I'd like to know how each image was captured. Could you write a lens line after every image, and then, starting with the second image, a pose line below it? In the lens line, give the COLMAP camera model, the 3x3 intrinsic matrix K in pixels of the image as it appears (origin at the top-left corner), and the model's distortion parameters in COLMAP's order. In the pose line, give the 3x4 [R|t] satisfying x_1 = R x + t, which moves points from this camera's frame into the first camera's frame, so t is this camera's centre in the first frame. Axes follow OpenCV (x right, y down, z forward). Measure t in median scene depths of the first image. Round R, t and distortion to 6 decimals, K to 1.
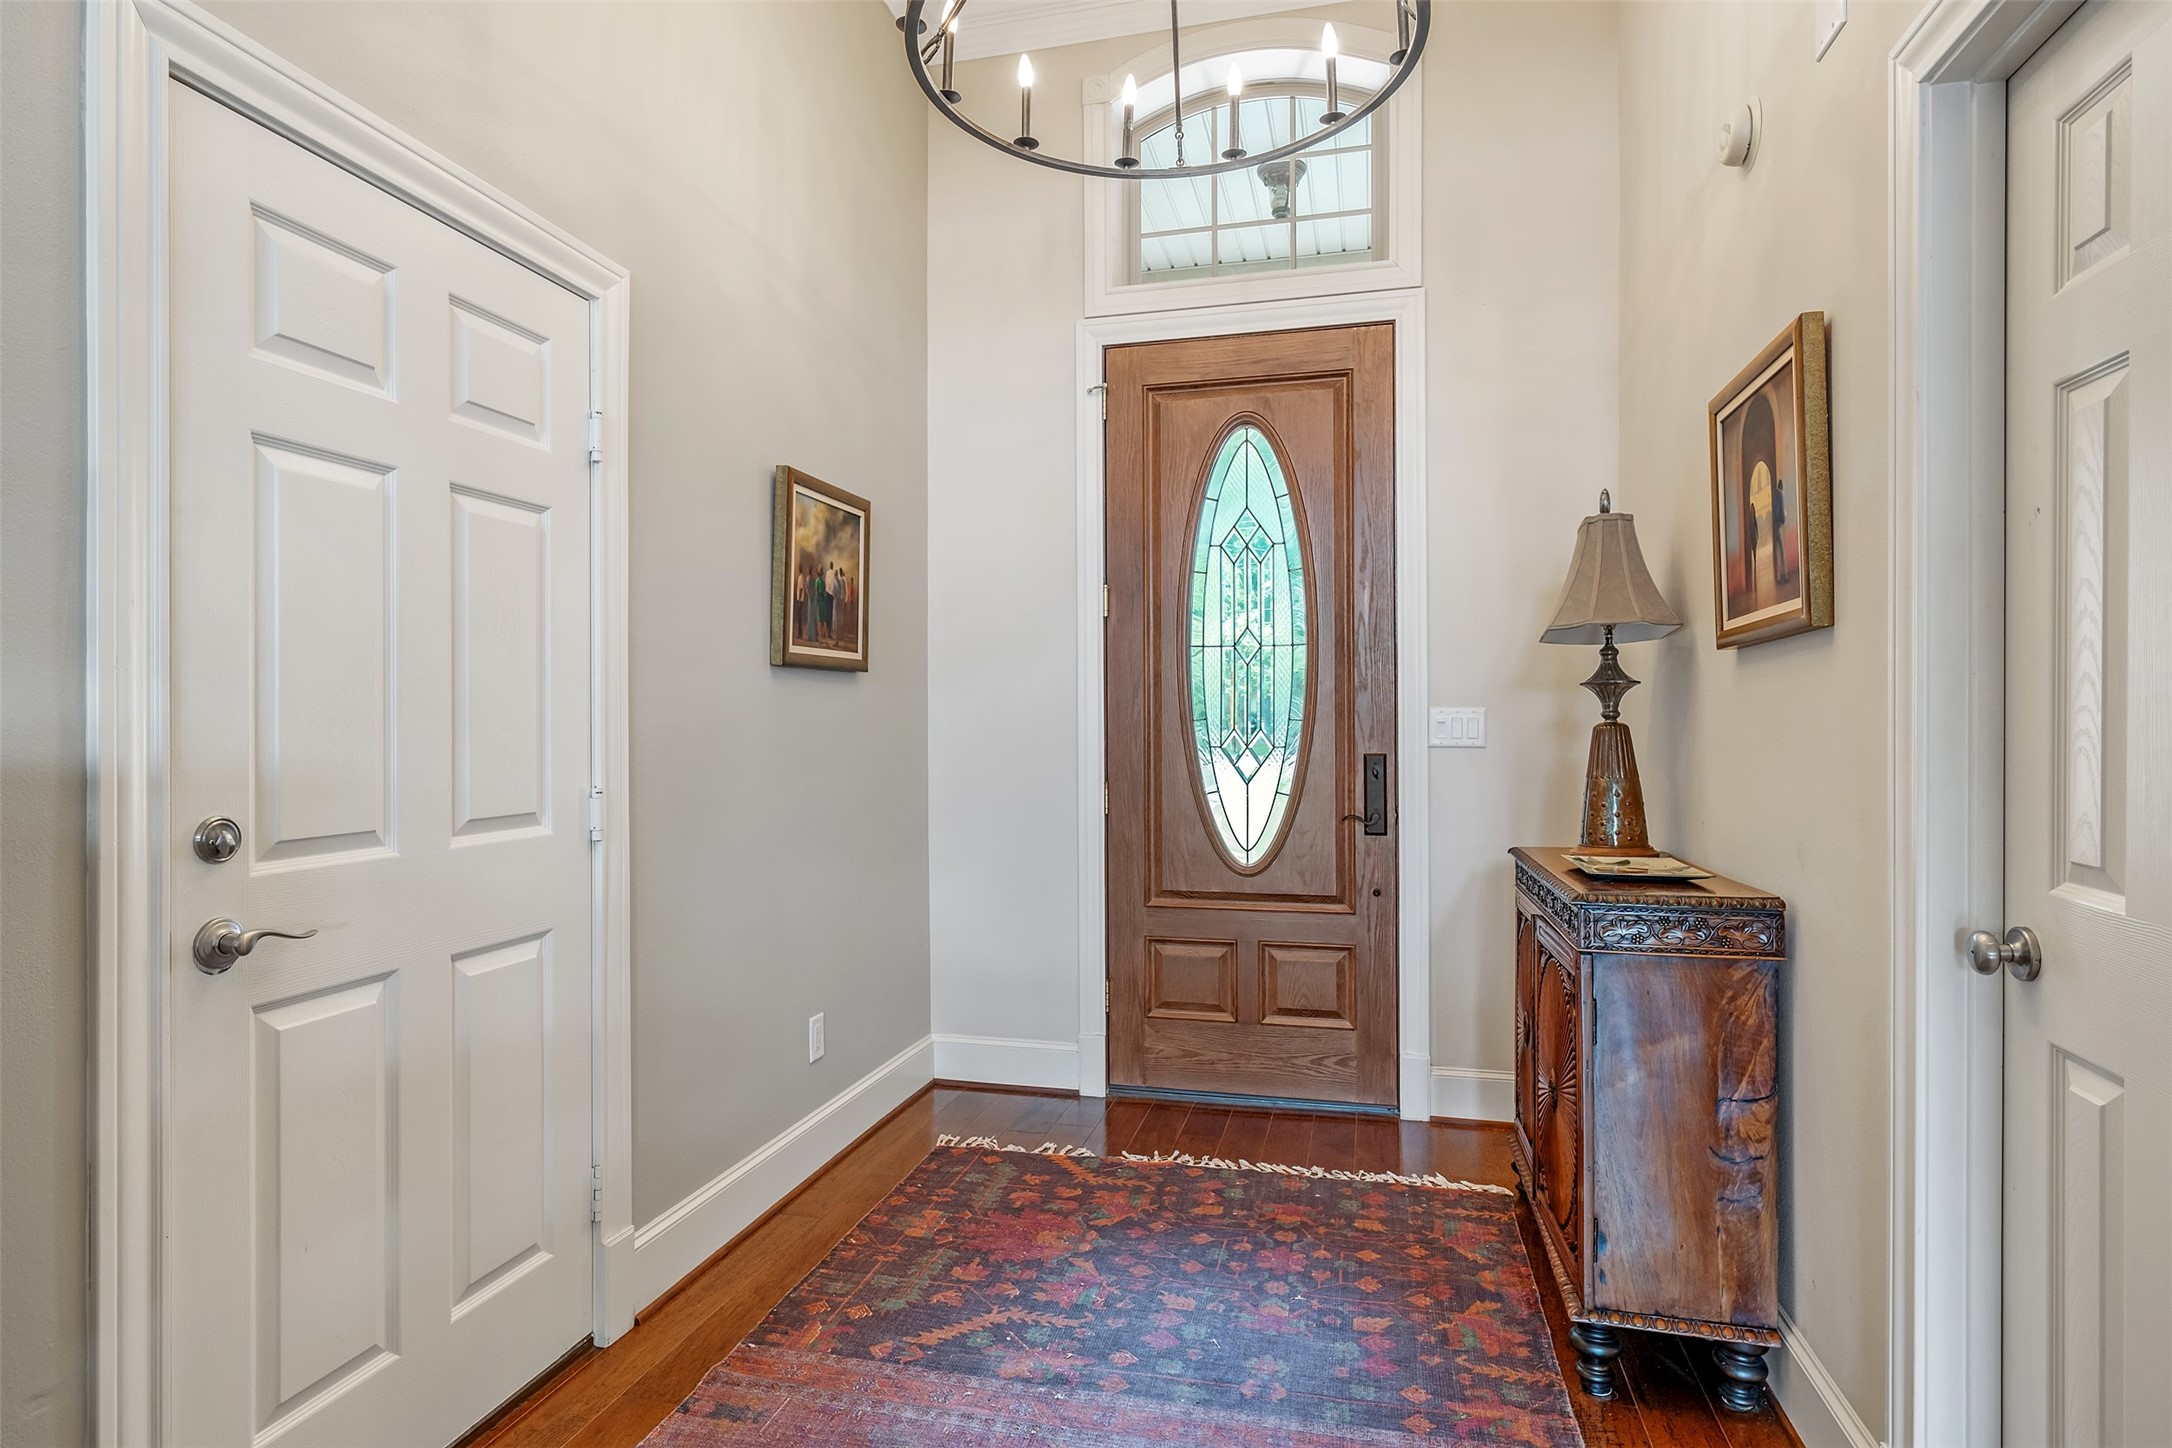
lens RADIAL K [[1140.6, 0, 1086.0], [0, 1140.6, 724.0], [0, 0, 1]] dist [-0.002110, -0.000271]
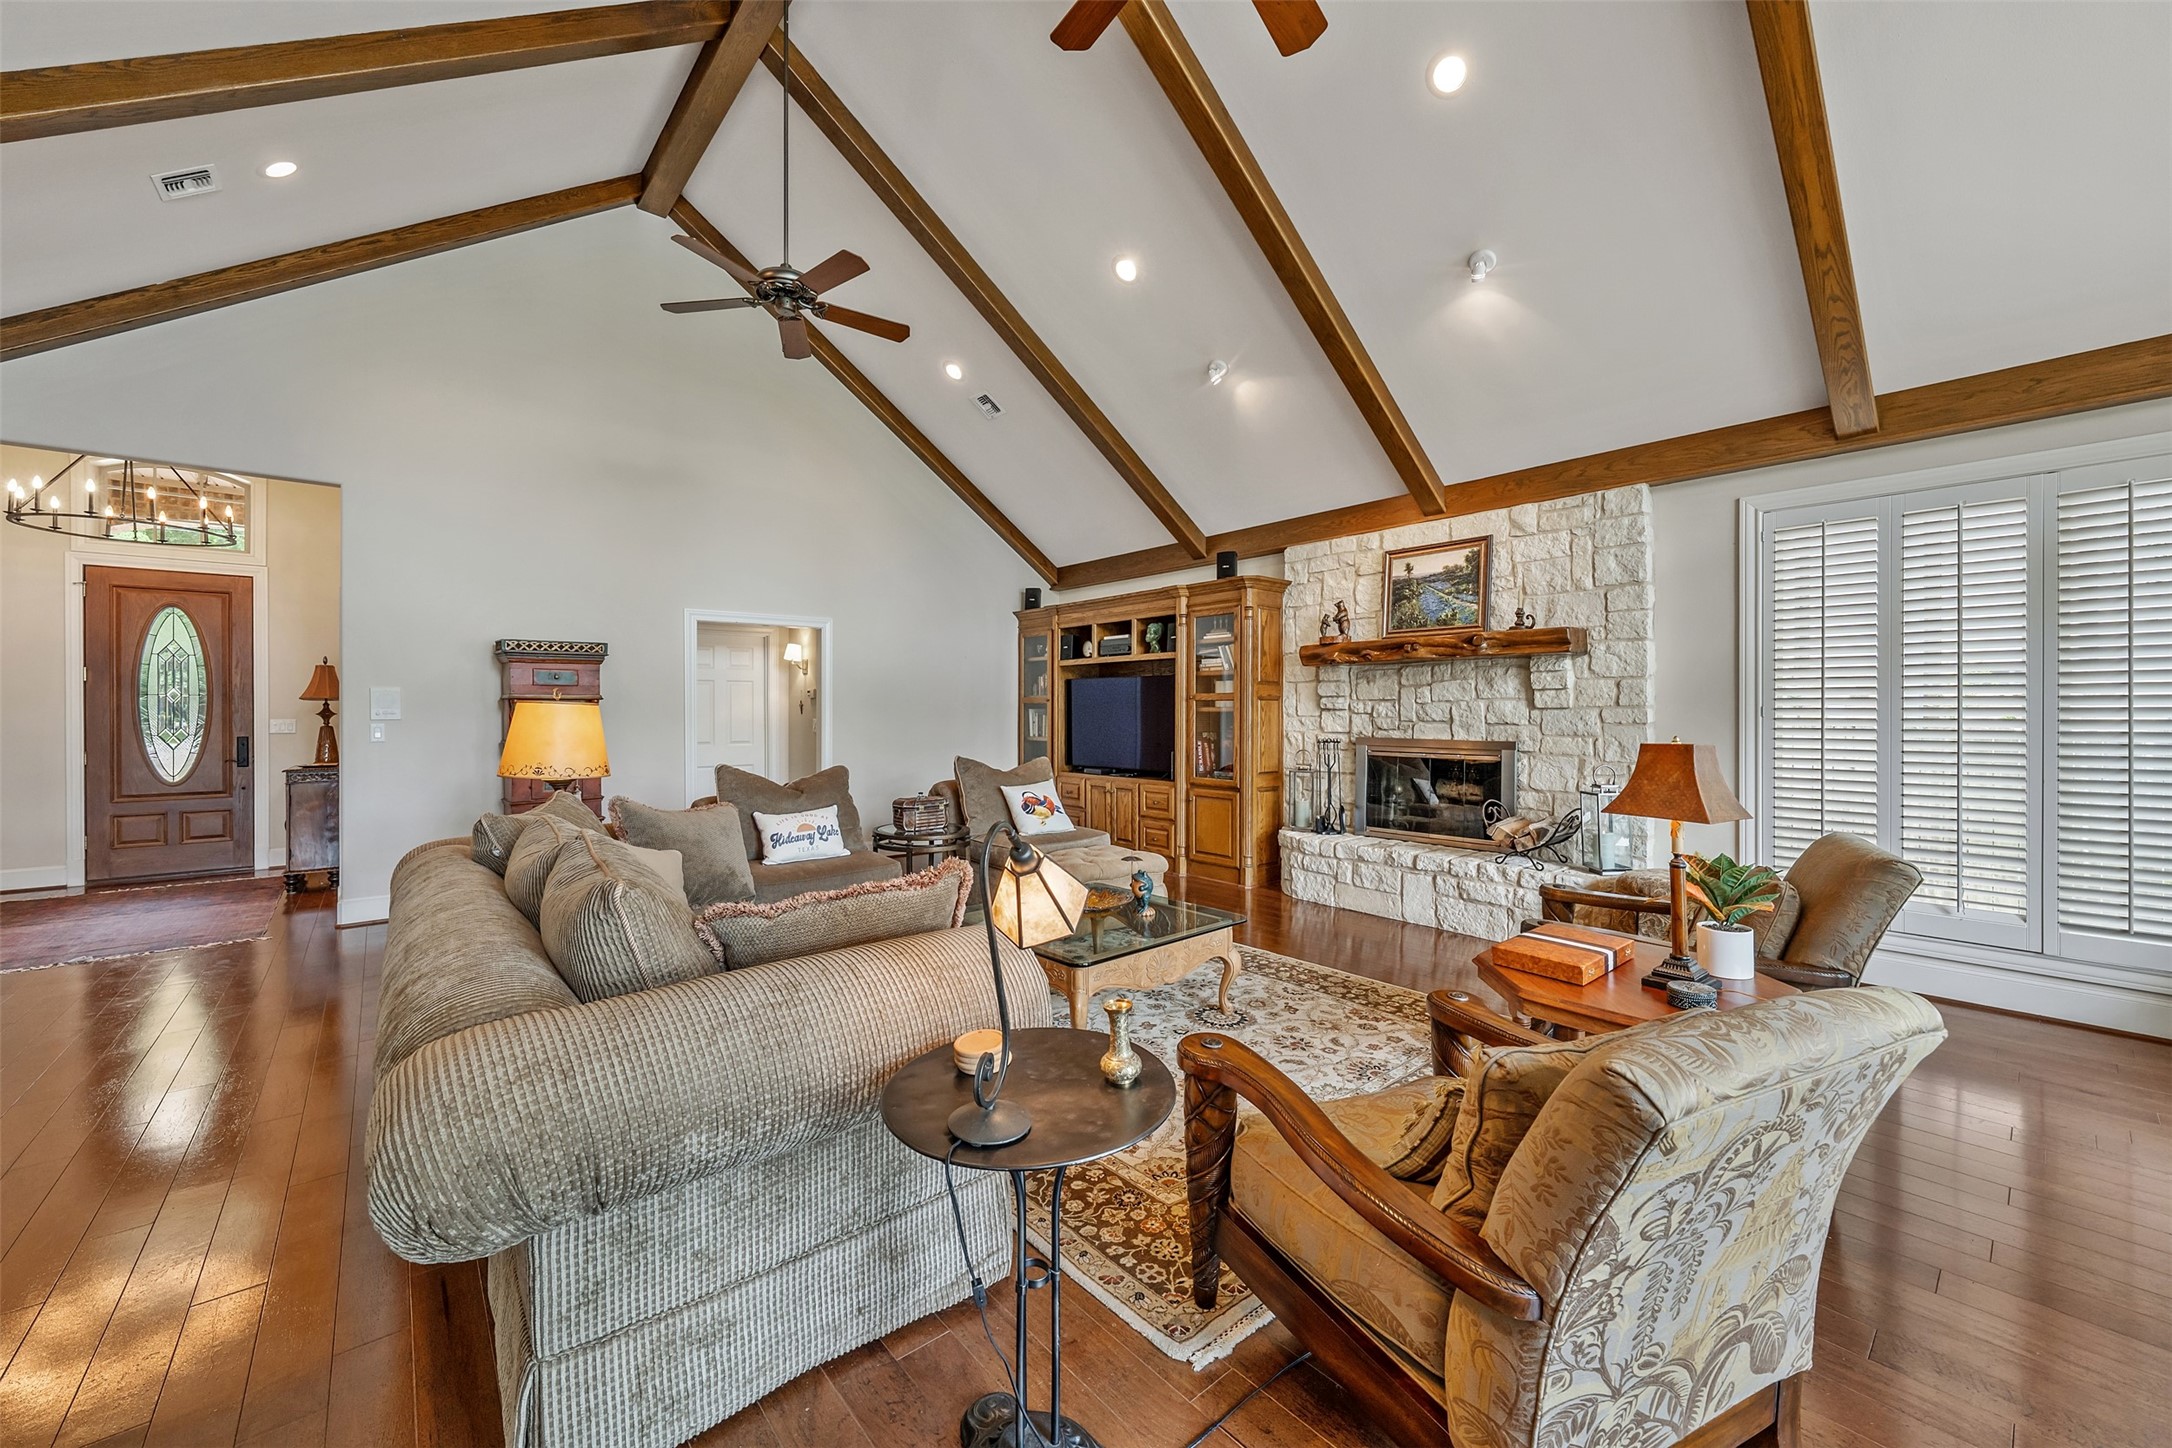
lens RADIAL K [[839.1, 0, 1087.6], [0, 839.1, 711.8], [0, 0, 1]] dist [-0.001219, 0.000028]
pose [[0.587377, 0.002183, 0.809311, -0.170042], [-0.000038, 0.999996, -0.002670, -0.026776], [-0.809313, 0.001537, 0.587375, -1.722807]]
